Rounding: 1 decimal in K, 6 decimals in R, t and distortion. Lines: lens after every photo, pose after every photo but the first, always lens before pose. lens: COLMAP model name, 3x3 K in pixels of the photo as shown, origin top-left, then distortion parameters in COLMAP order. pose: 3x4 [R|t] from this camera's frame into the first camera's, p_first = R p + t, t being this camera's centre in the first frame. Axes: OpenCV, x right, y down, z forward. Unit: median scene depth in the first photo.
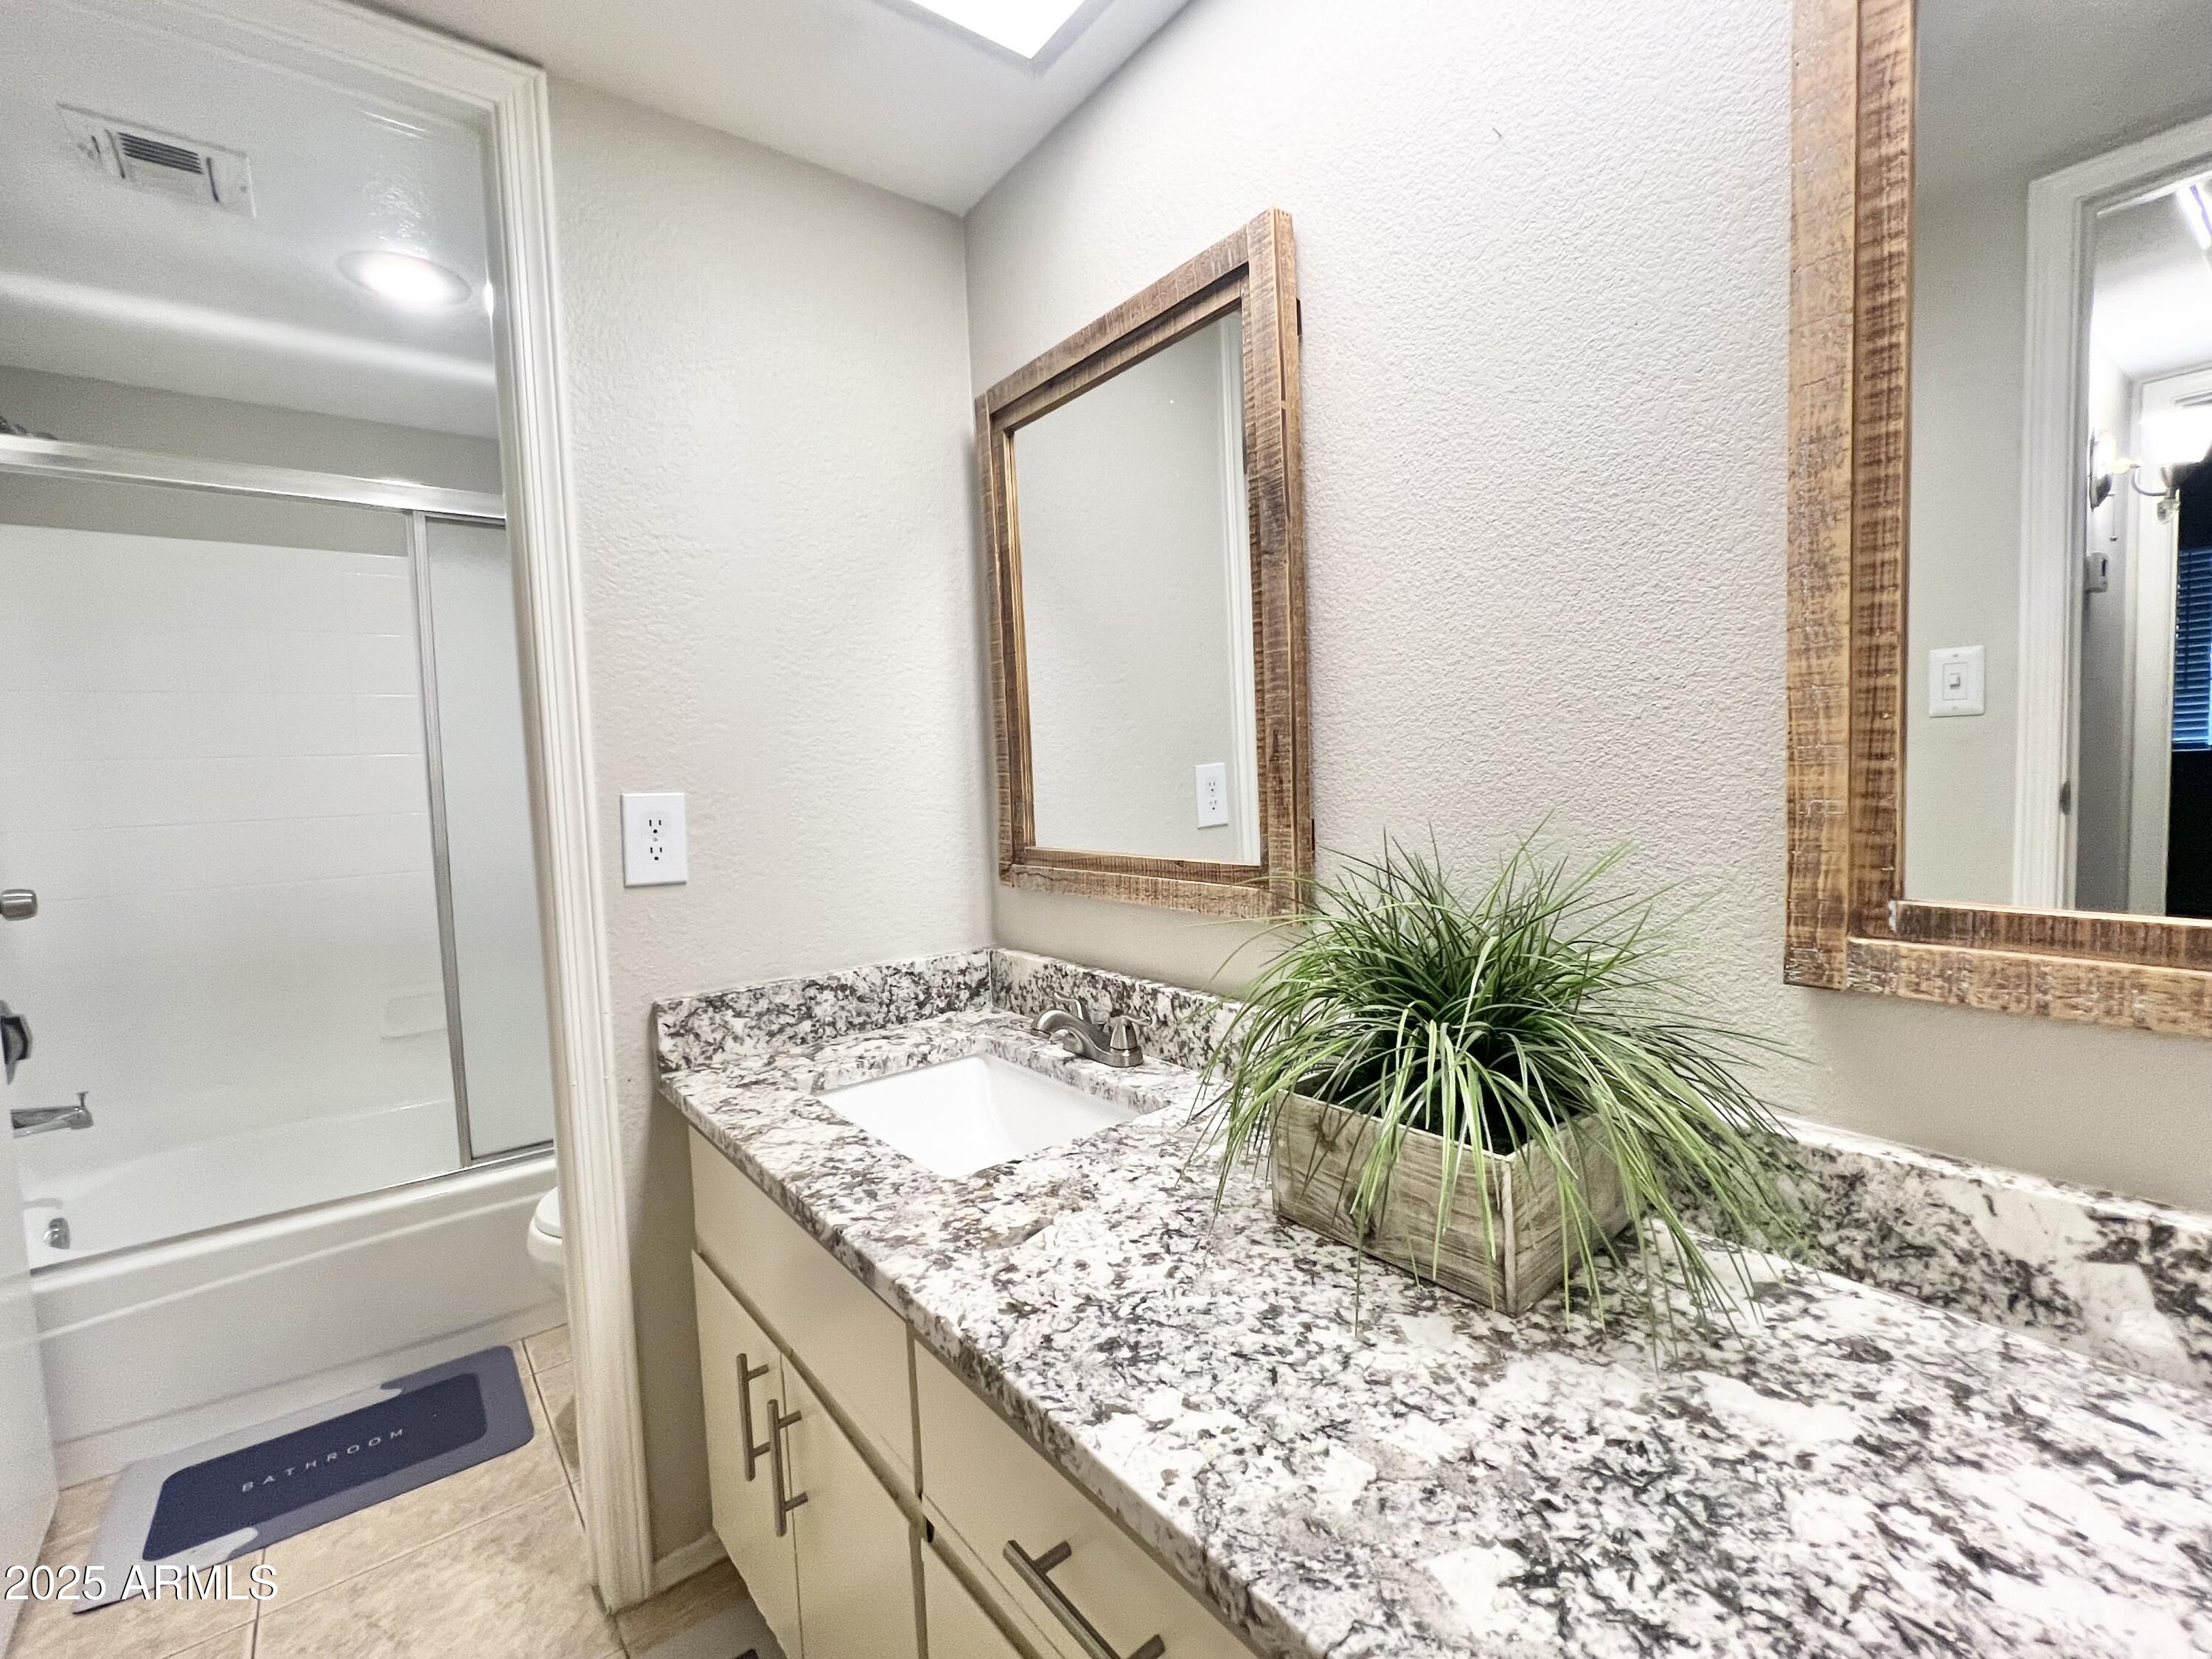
lens RADIAL K [[985.3, 0, 1096.3], [0, 985.3, 832.9], [0, 0, 1]] dist [-0.002654, 0.000316]
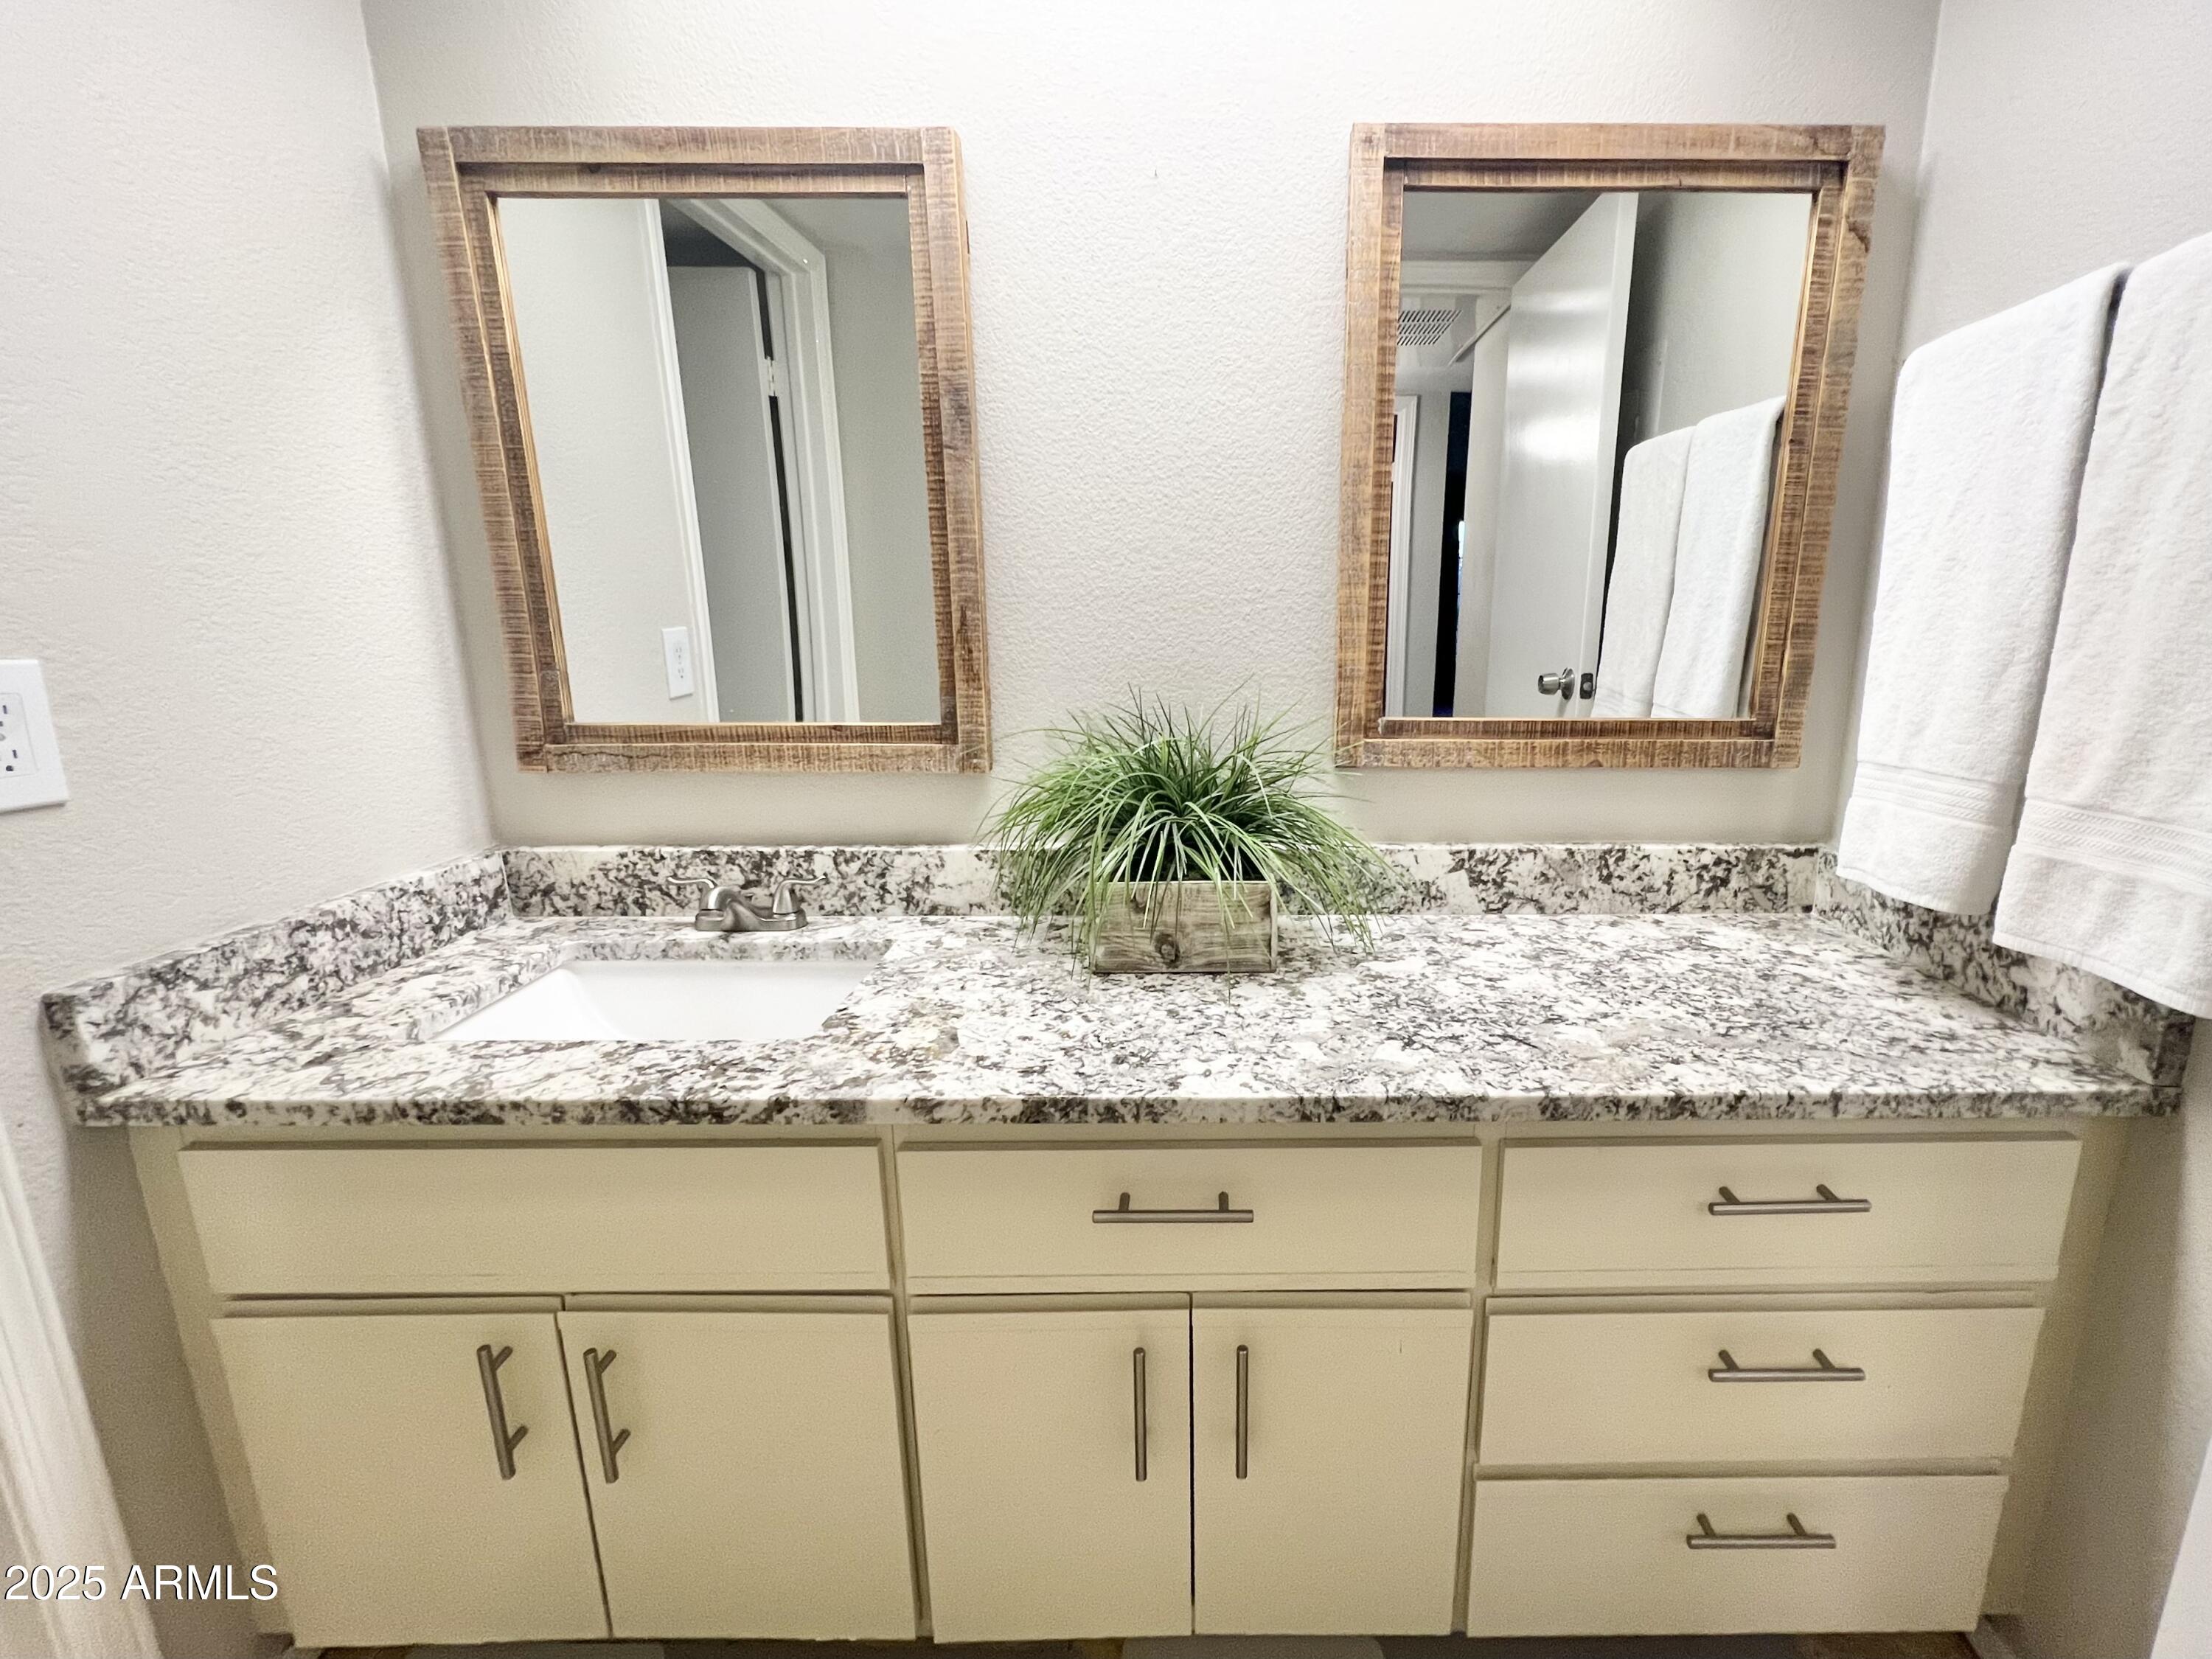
lens RADIAL K [[971.4, 0, 1231.9], [0, 971.4, 826.5], [0, 0, 1]] dist [-0.002484, 0.000709]
pose [[0.605658, -0.133973, 0.784366, -0.515434], [0.028262, 0.988724, 0.147055, -0.005920], [-0.795223, -0.066897, 0.602615, 0.030716]]
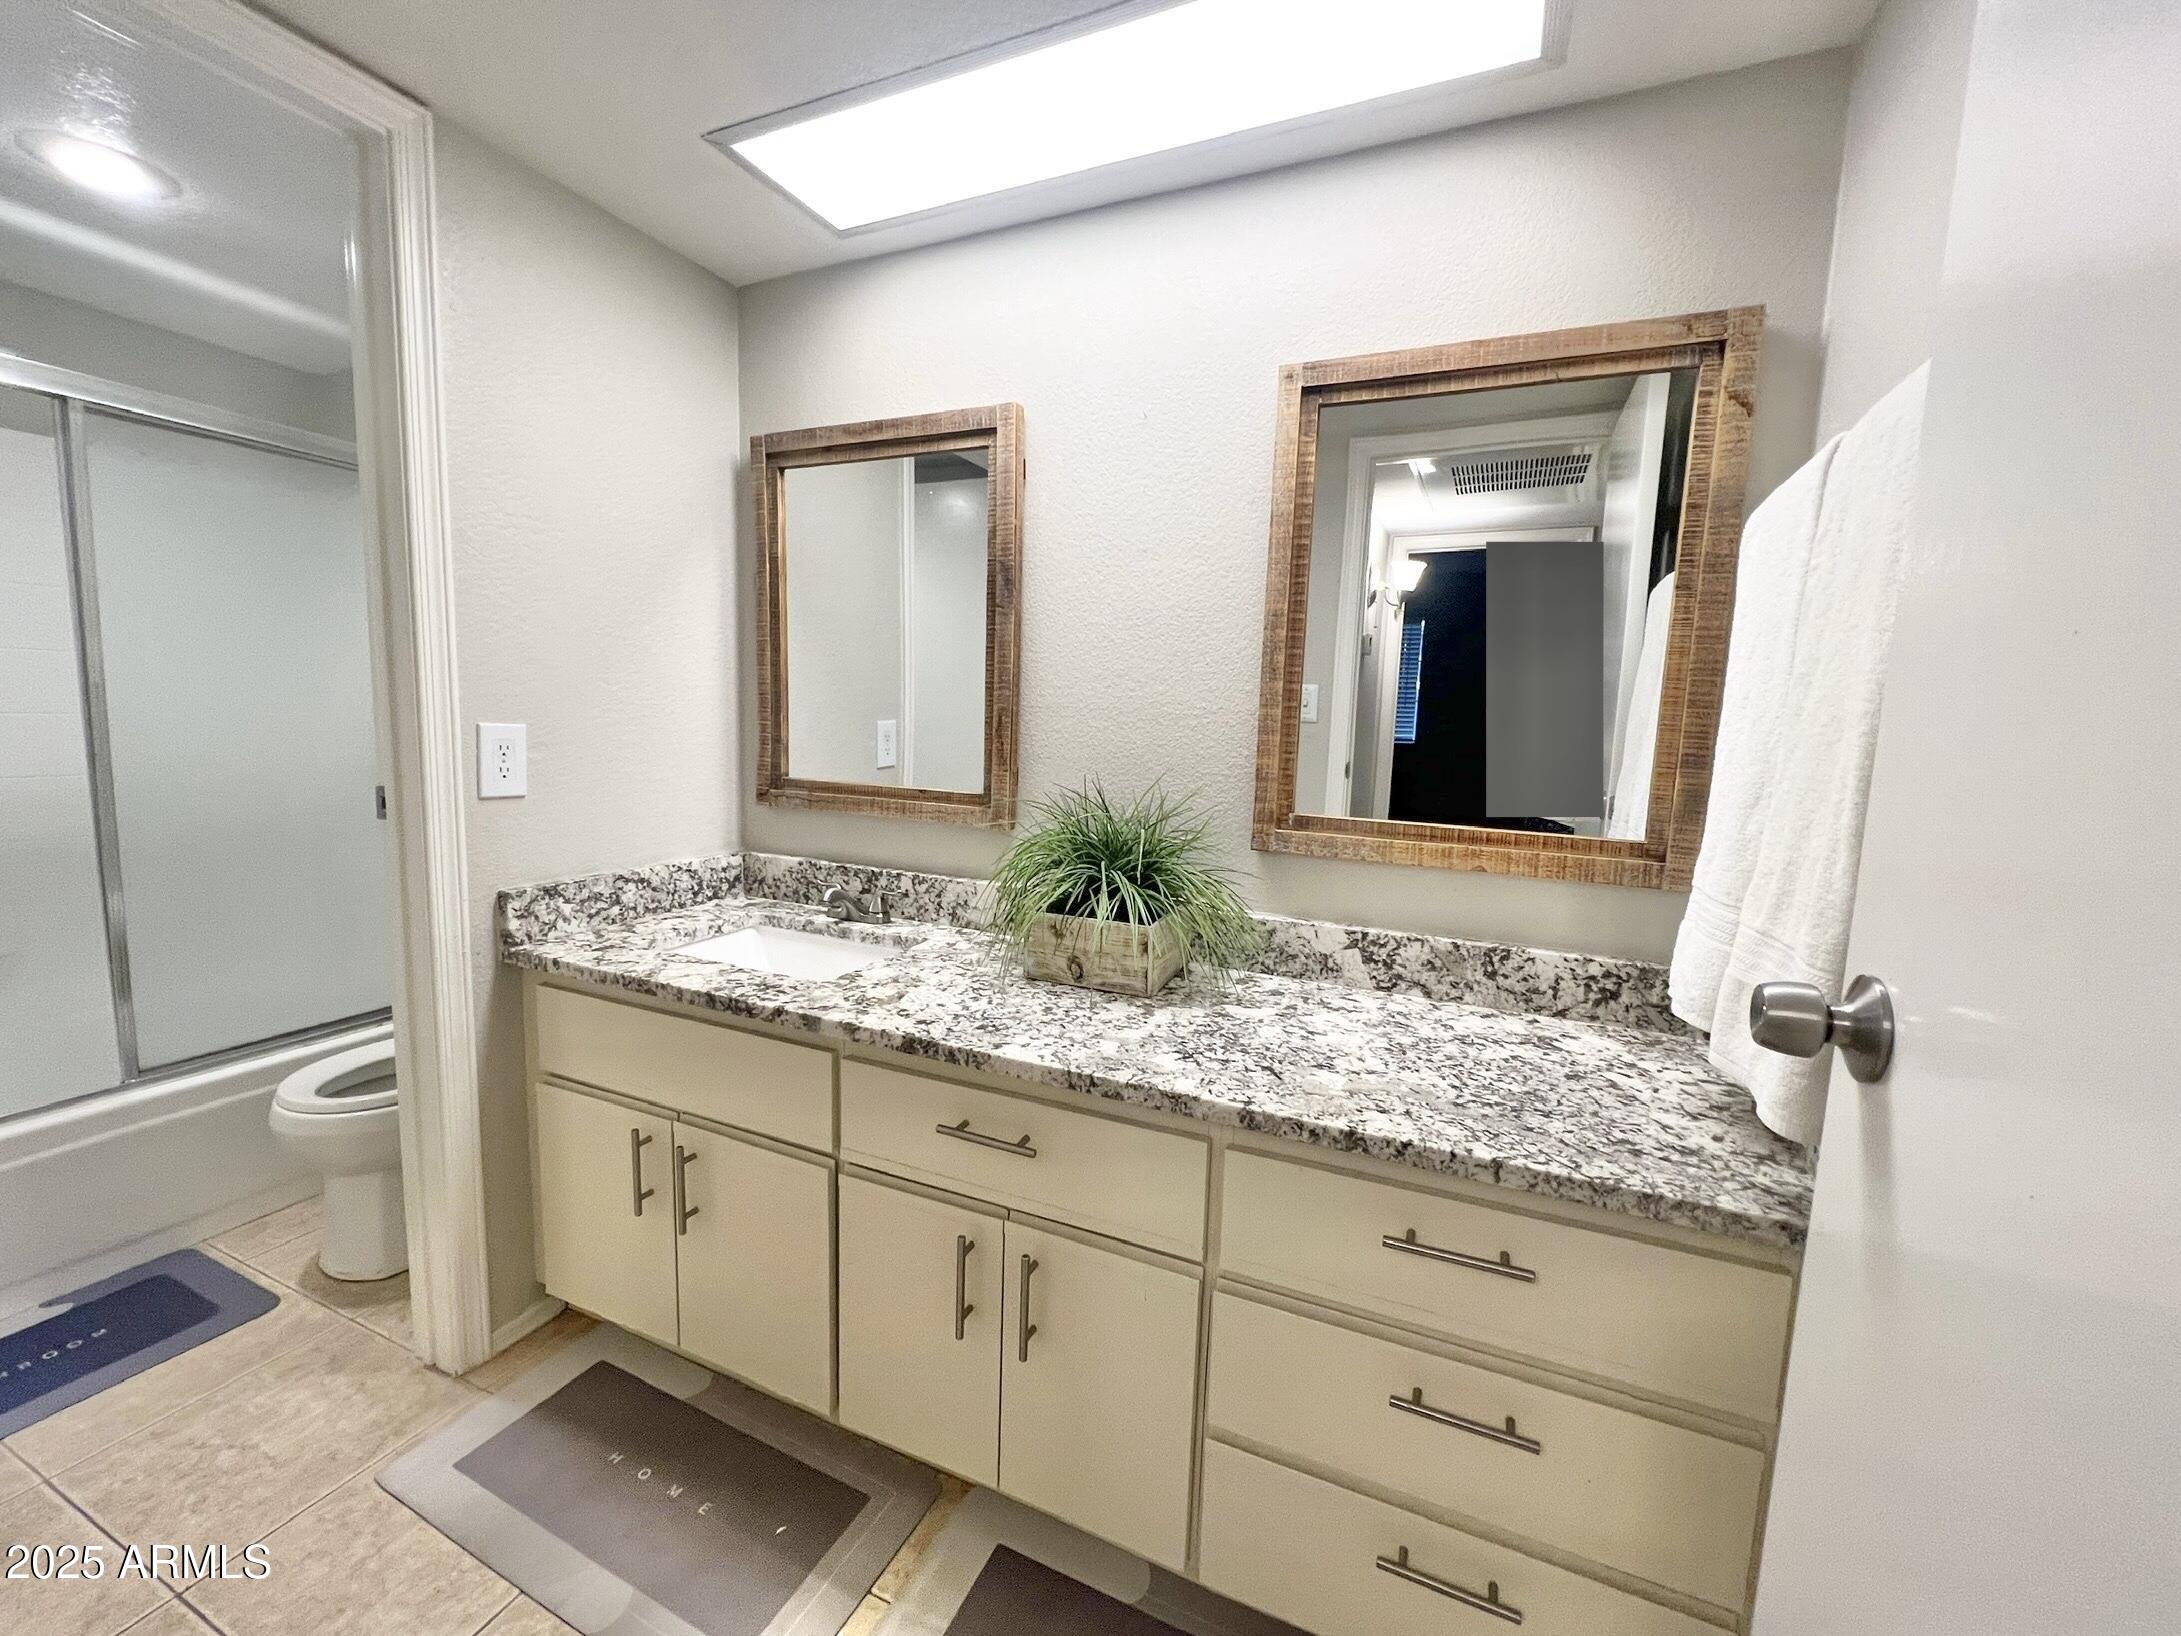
lens RADIAL K [[878.7, 0, 1093.2], [0, 878.7, 820.3], [0, 0, 1]] dist [-0.000904, 0.000122]
pose [[0.878774, 0.011019, 0.477111, -0.357602], [-0.037275, 0.998264, 0.045599, 0.003424], [-0.475780, -0.057856, 0.877659, -0.366184]]
